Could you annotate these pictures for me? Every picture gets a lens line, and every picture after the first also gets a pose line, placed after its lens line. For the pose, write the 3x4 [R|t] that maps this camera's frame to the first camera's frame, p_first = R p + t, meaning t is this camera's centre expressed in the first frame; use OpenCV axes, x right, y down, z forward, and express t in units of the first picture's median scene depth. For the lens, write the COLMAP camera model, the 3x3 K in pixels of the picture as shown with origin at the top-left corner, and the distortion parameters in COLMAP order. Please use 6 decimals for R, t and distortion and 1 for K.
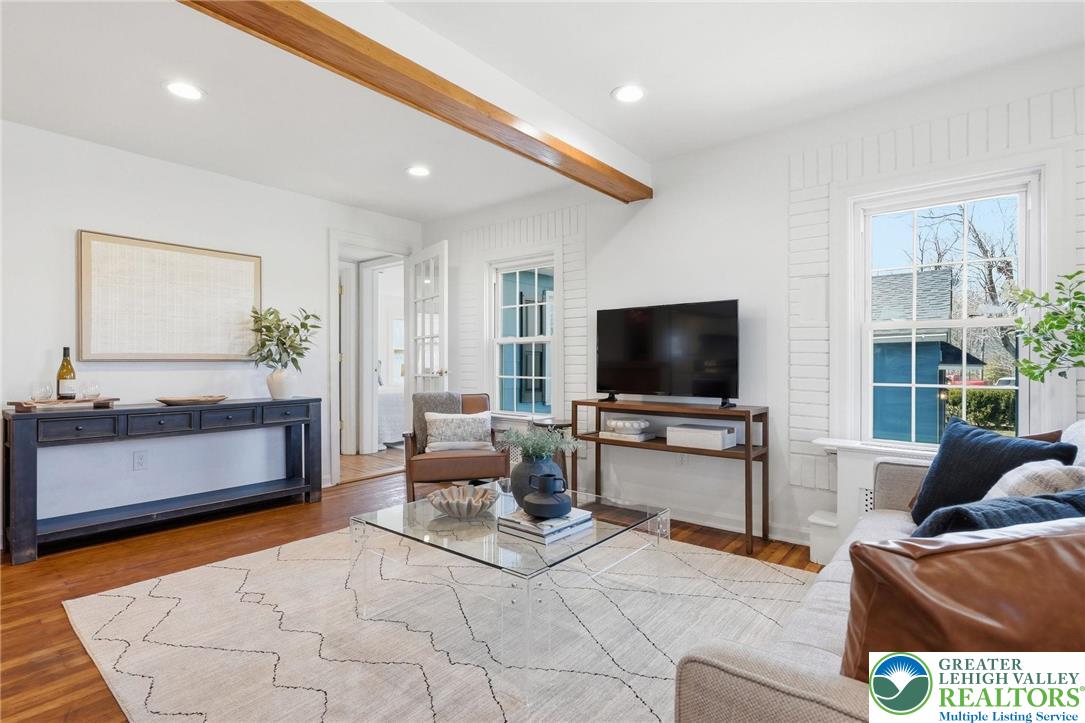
lens RADIAL K [[527.5, 0, 540.4], [0, 527.5, 356.9], [0, 0, 1]] dist [-0.002802, 0.000638]
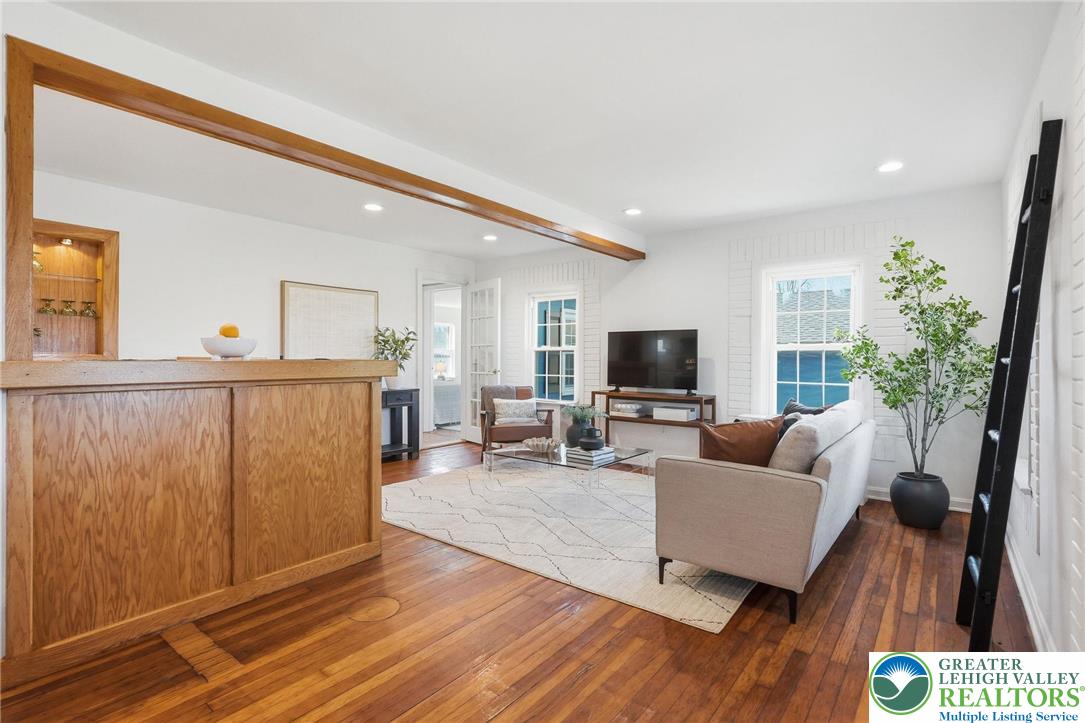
lens RADIAL K [[523.7, 0, 540.2], [0, 523.7, 349.7], [0, 0, 1]] dist [-0.004643, -0.000911]
pose [[0.999709, 0.007295, 0.022986, -0.124826], [-0.007244, 0.999971, -0.002288, -0.032613], [-0.023002, 0.002121, 0.999733, -0.513697]]
